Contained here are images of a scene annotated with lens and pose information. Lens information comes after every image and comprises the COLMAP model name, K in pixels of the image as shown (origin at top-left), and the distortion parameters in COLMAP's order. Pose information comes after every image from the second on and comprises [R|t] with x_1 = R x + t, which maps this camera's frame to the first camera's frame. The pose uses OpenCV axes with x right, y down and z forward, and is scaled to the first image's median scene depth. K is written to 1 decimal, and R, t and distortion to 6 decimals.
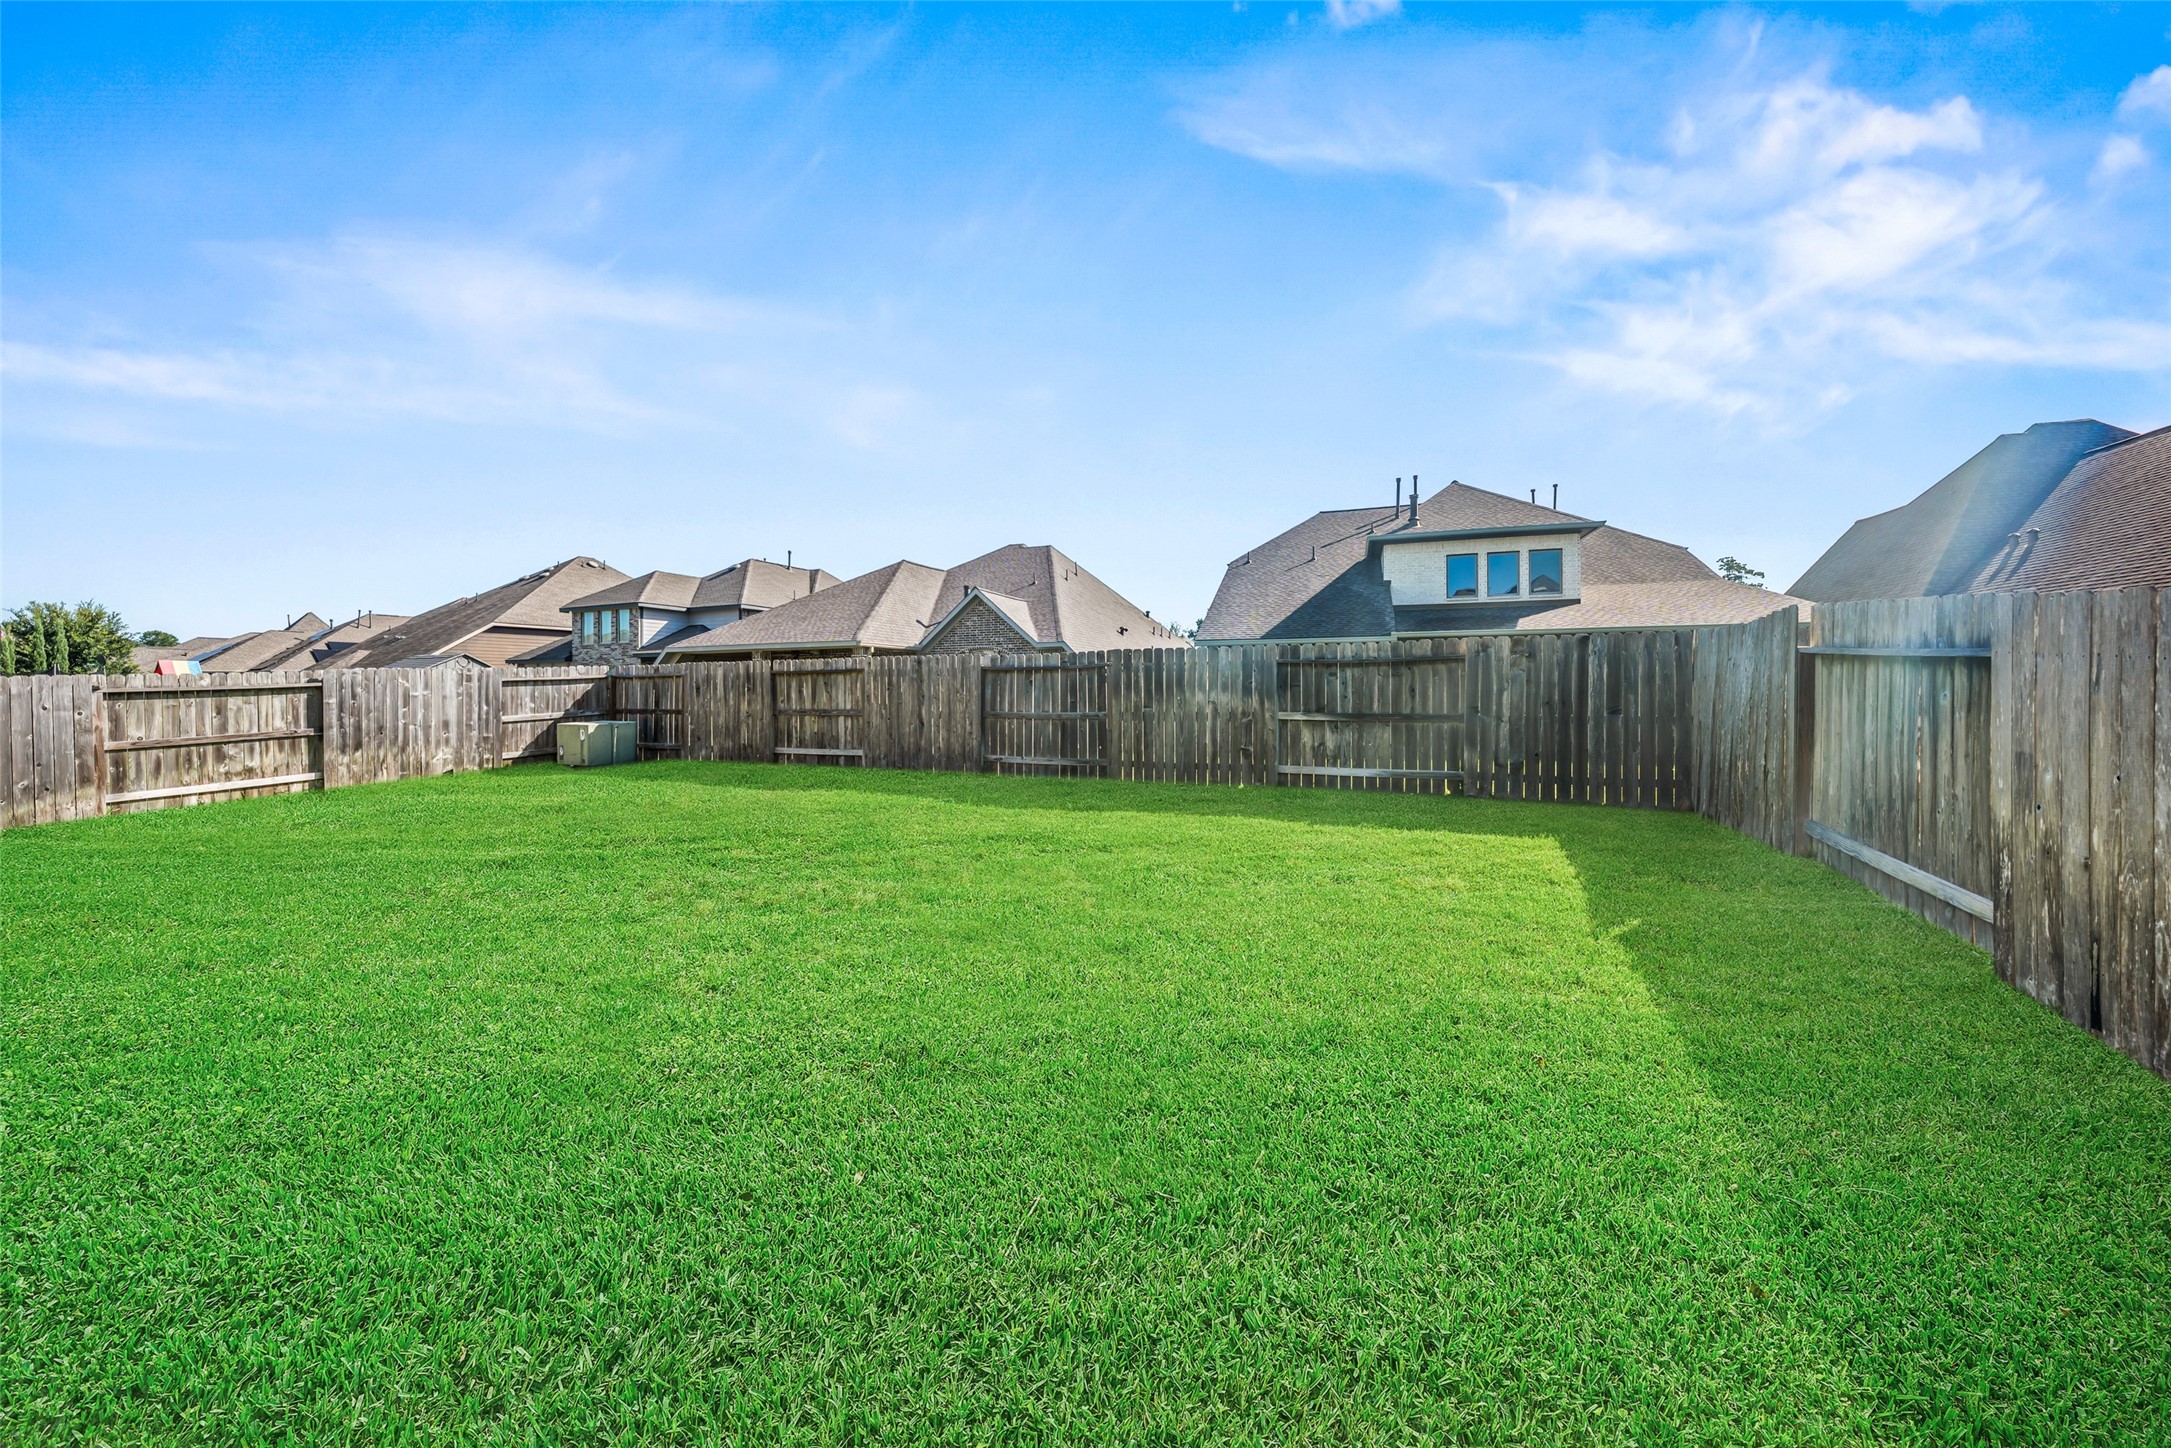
lens RADIAL K [[747.7, 0, 1101.2], [0, 747.7, 695.0], [0, 0, 1]] dist [-0.006383, 0.000578]
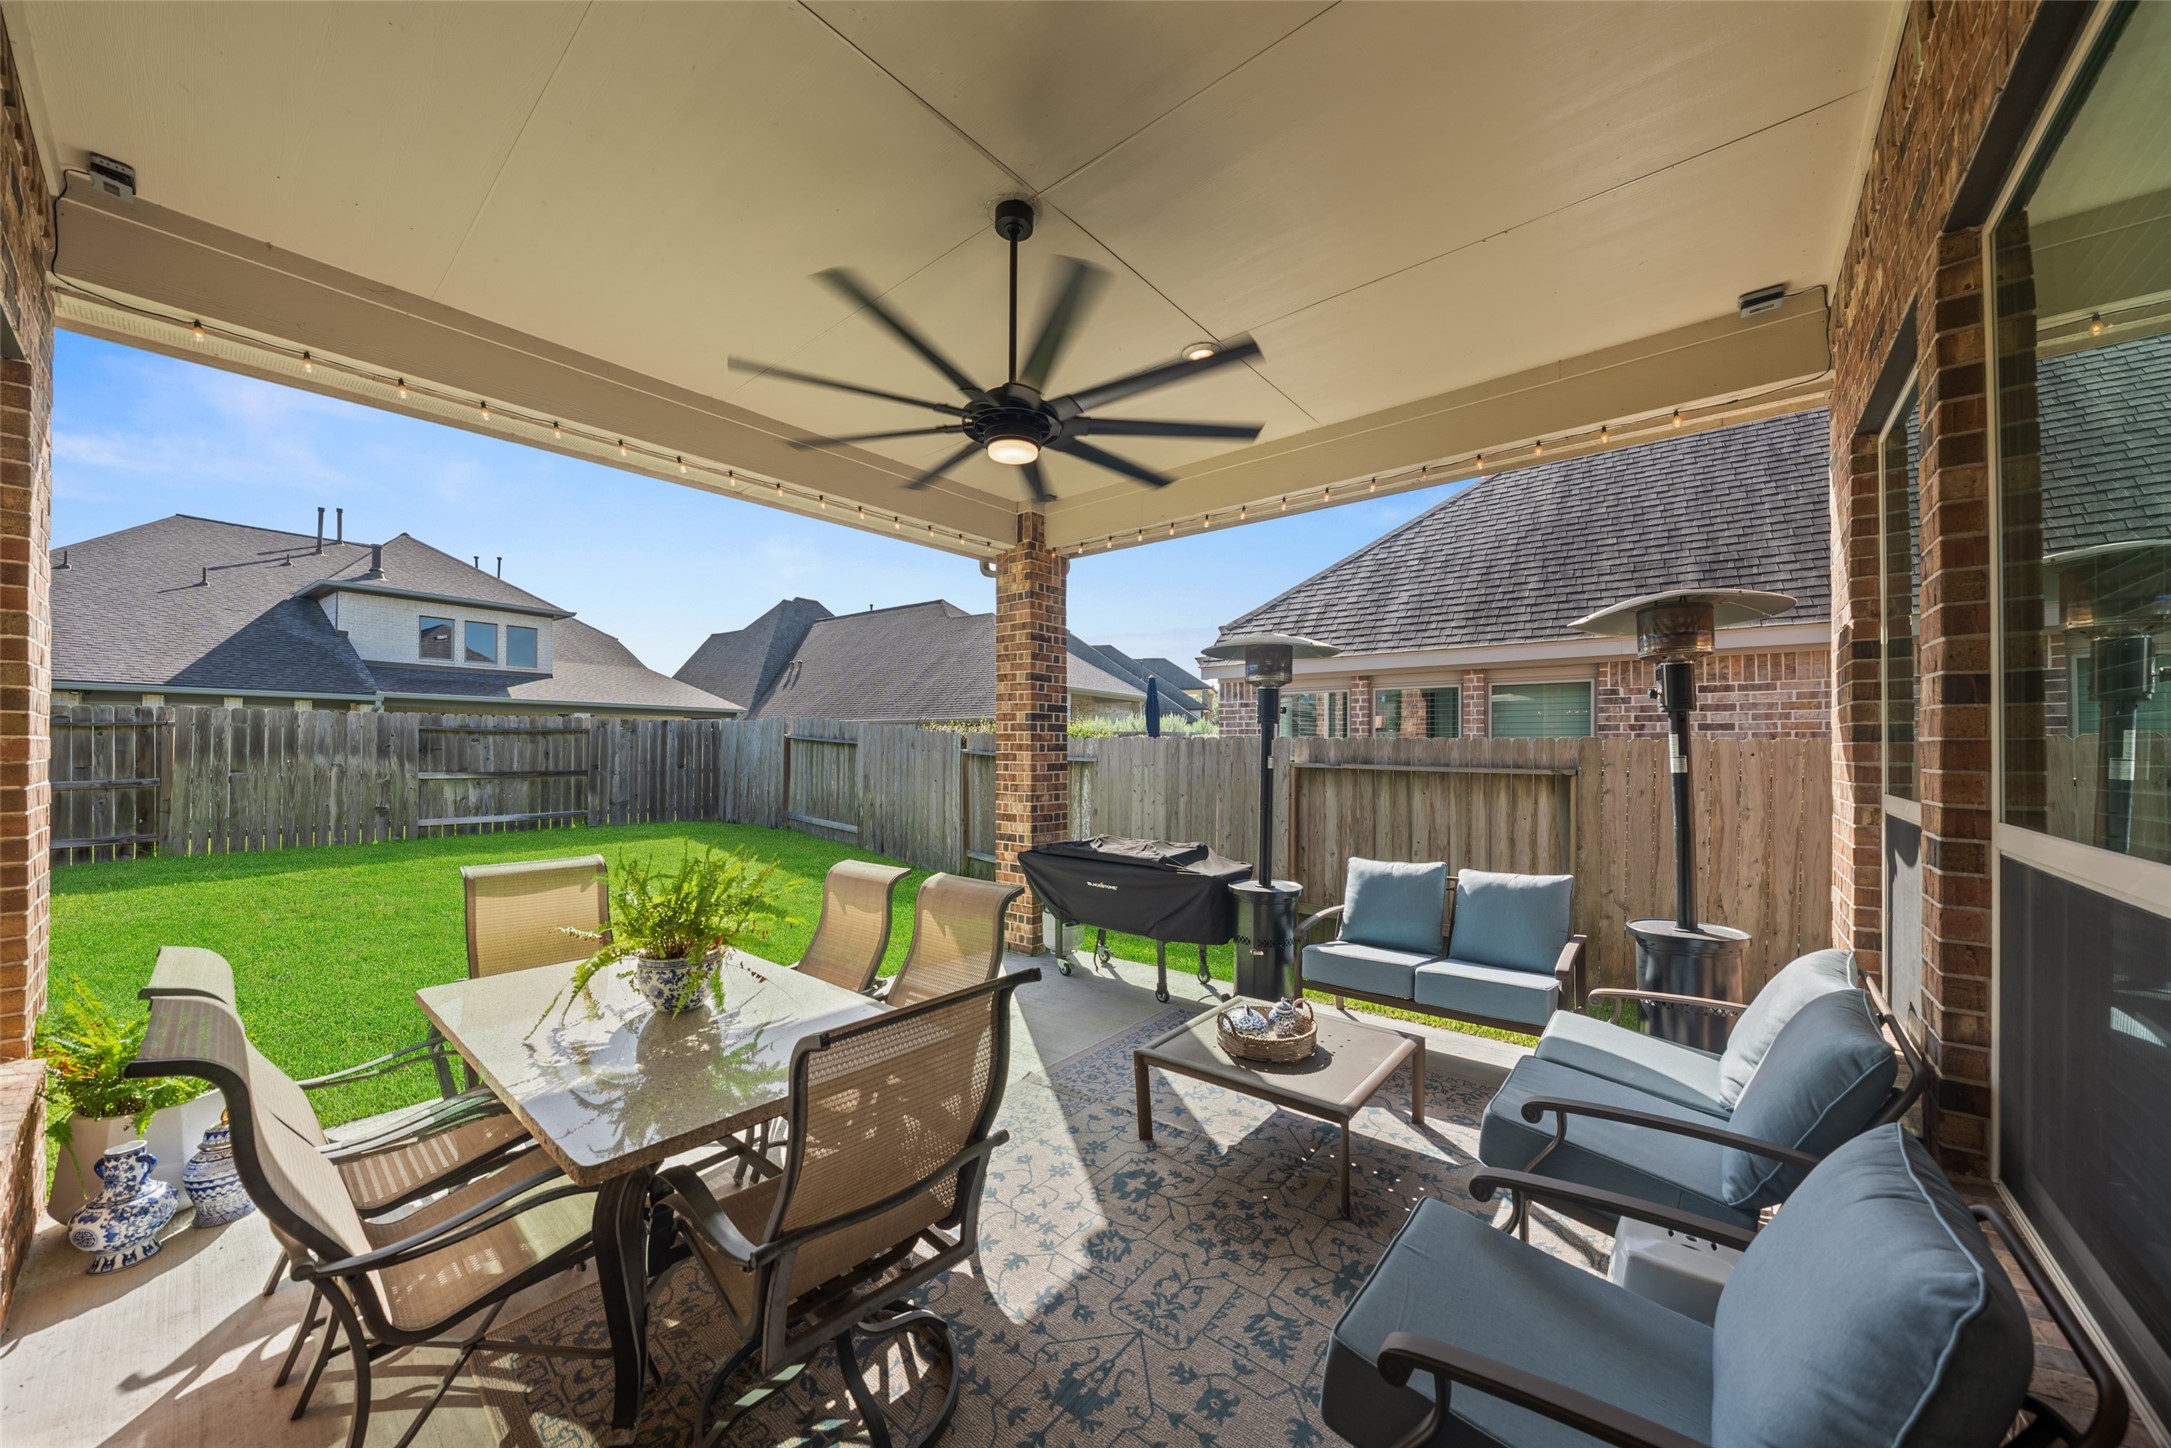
lens RADIAL K [[747.7, 0, 1087.8], [0, 747.7, 743.9], [0, 0, 1]] dist [-0.006383, 0.000578]
pose [[0.269899, 0.010503, 0.962831, -0.600192], [0.002340, 0.999930, -0.011563, -0.005361], [-0.962886, 0.005374, 0.269855, -0.294539]]
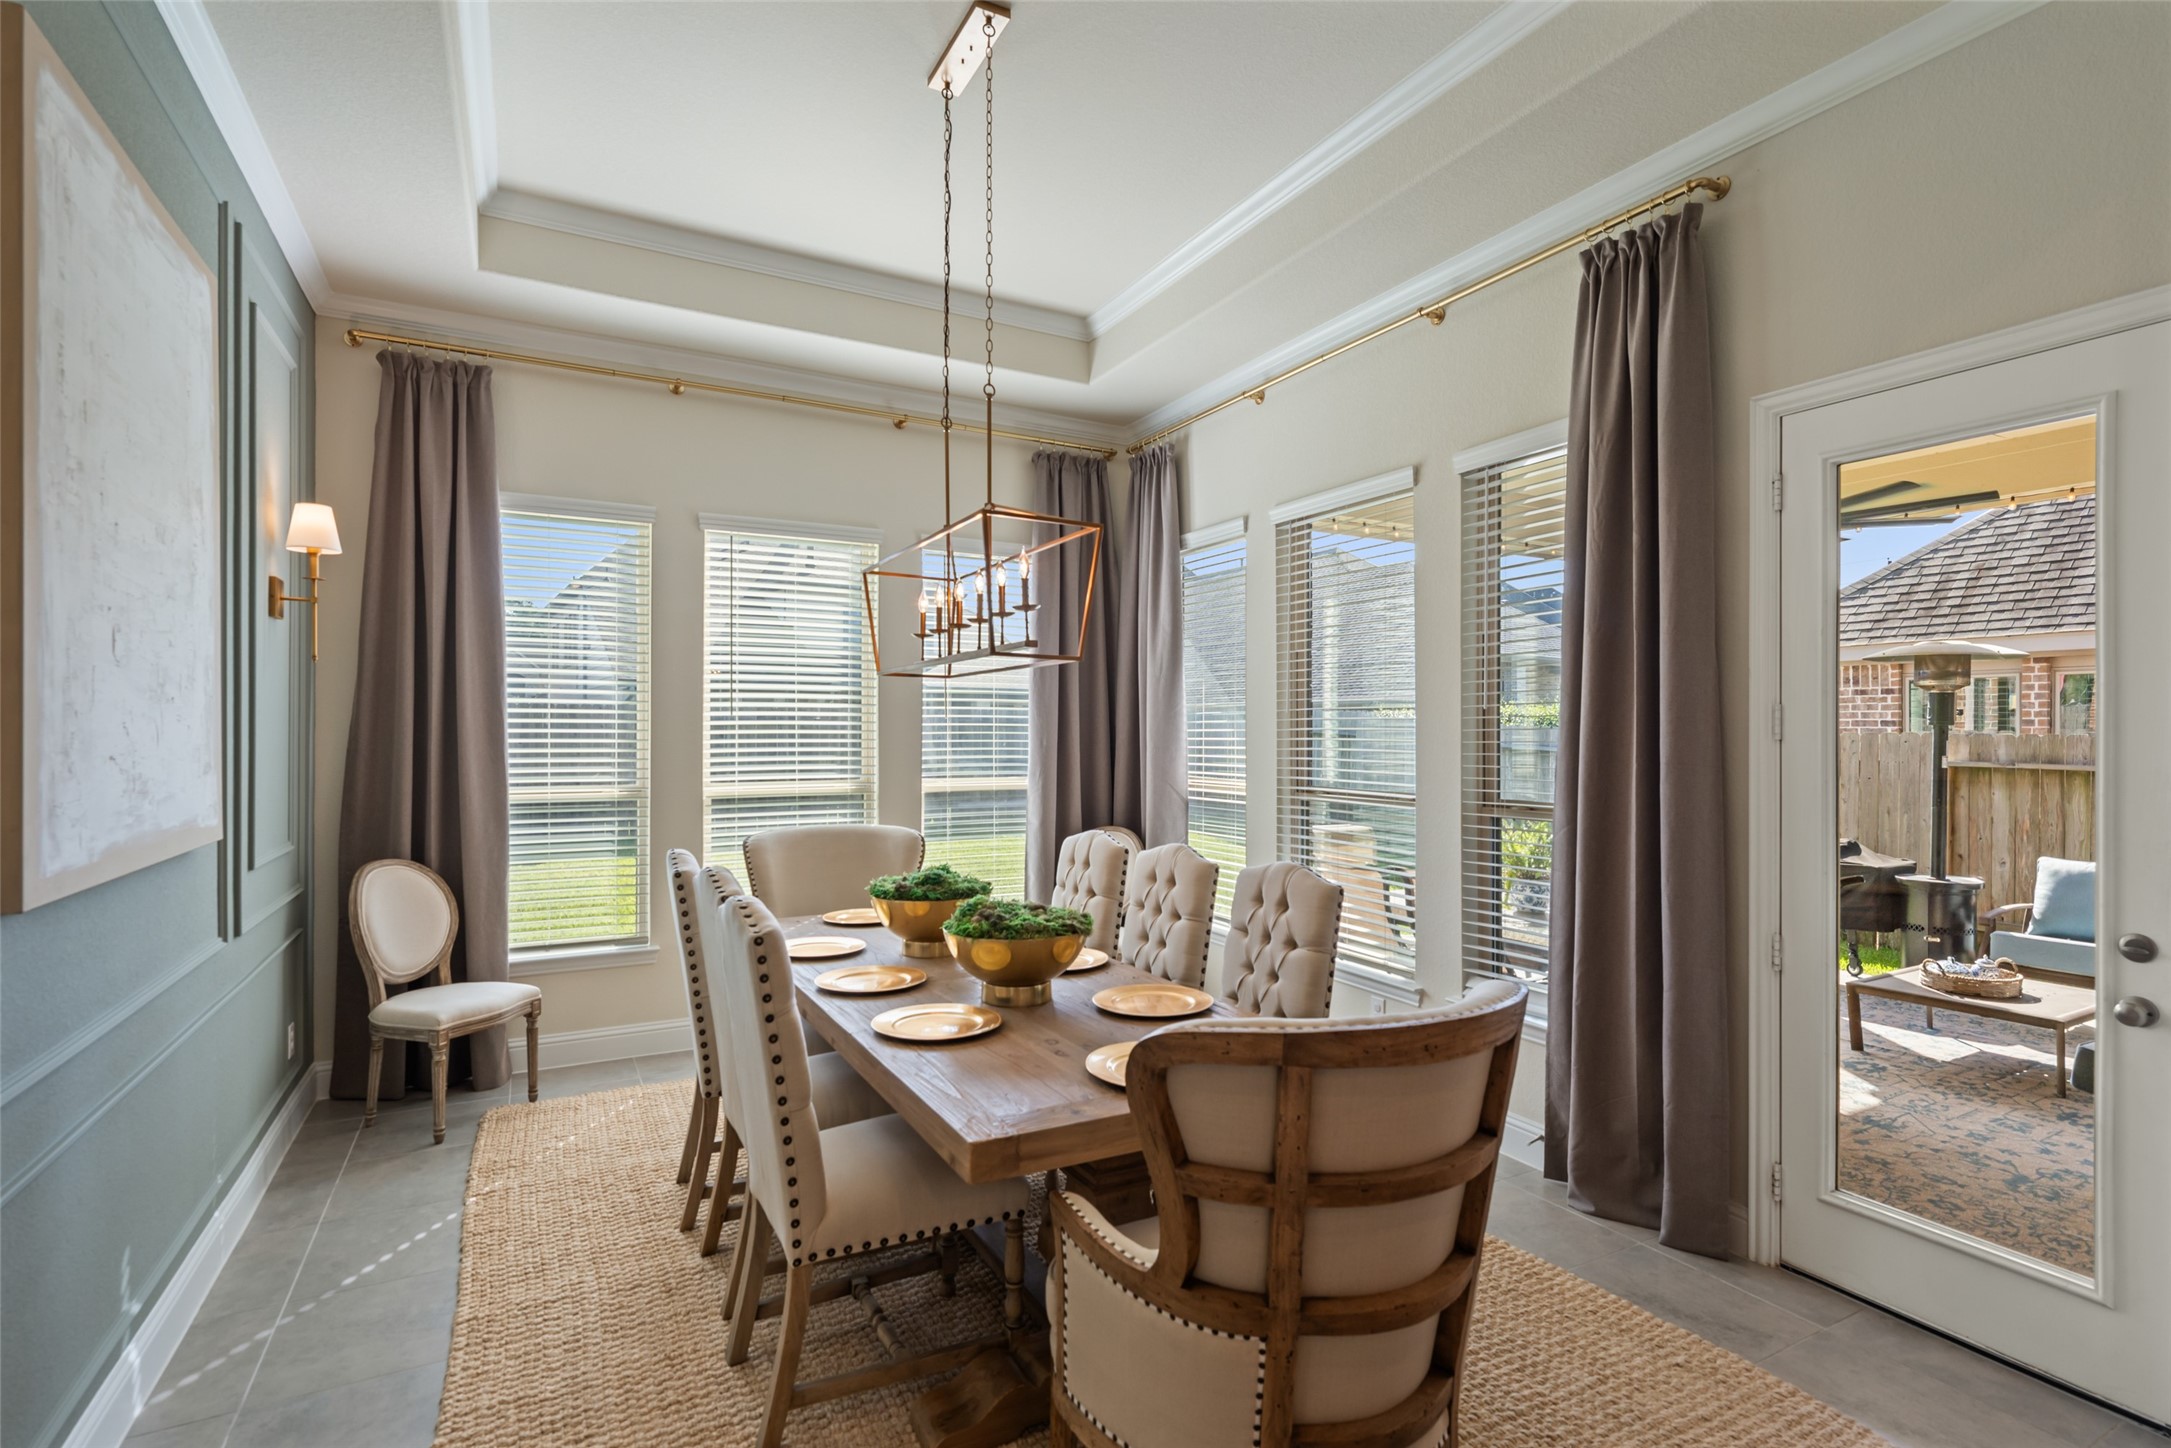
lens RADIAL K [[1038.7, 0, 1063.8], [0, 1038.7, 718.6], [0, 0, 1]] dist [-0.003904, 0.001337]
pose [[0.608118, 0.013836, 0.793726, -1.047927], [-0.003266, 0.999883, -0.014928, -0.016193], [-0.793840, 0.006485, 0.608092, -0.228110]]
